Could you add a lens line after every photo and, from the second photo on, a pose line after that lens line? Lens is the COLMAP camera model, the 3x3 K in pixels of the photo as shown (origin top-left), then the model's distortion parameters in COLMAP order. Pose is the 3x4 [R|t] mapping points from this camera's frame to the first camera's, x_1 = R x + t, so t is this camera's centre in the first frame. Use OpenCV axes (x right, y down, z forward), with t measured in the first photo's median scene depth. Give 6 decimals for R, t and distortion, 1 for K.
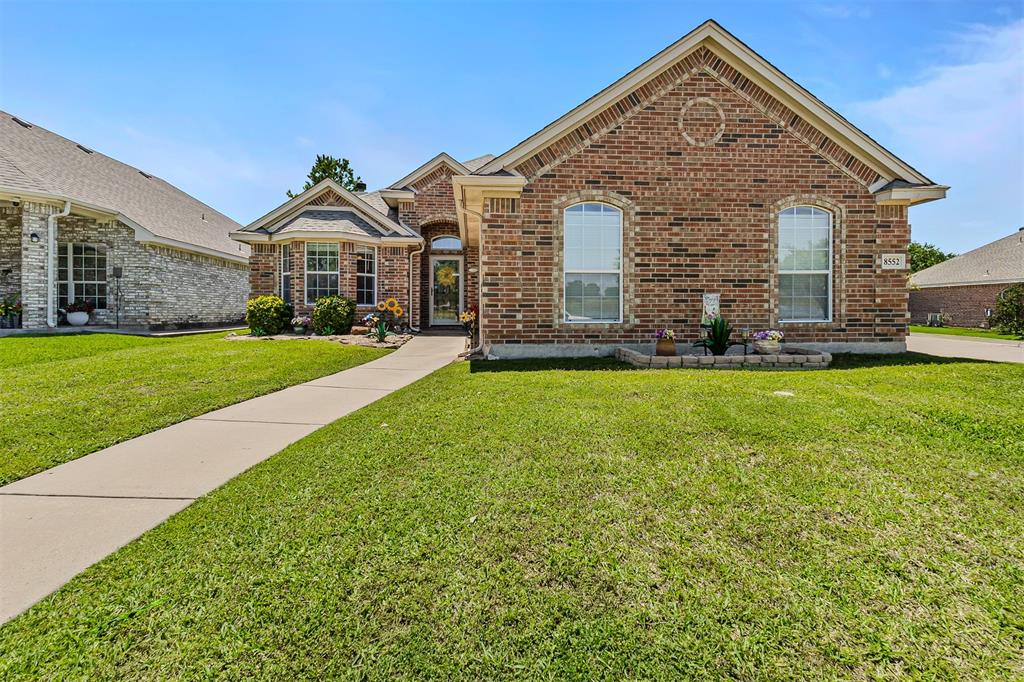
lens RADIAL K [[509.4, 0, 510.4], [0, 509.4, 309.9], [0, 0, 1]] dist [0.035260, 0.000093]
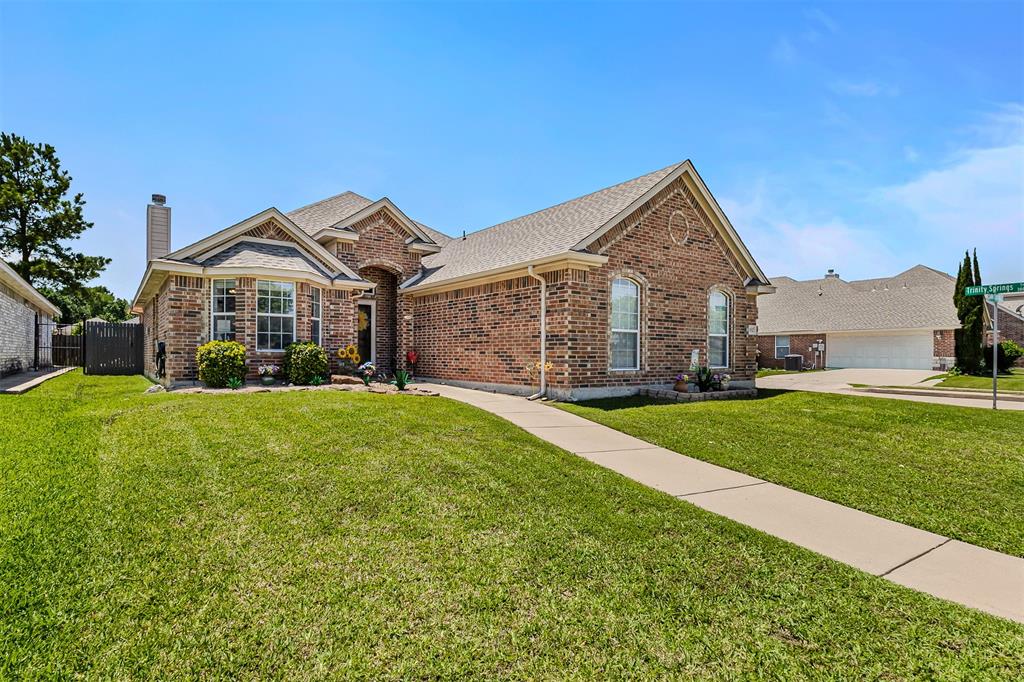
lens RADIAL K [[548.1, 0, 510.3], [0, 548.1, 354.0], [0, 0, 1]] dist [0.003355, 0.000994]
pose [[0.847423, 0.007283, 0.530869, -0.805878], [-0.008289, 0.999966, -0.000488, -0.012515], [-0.530854, -0.003987, 0.847454, -0.034539]]
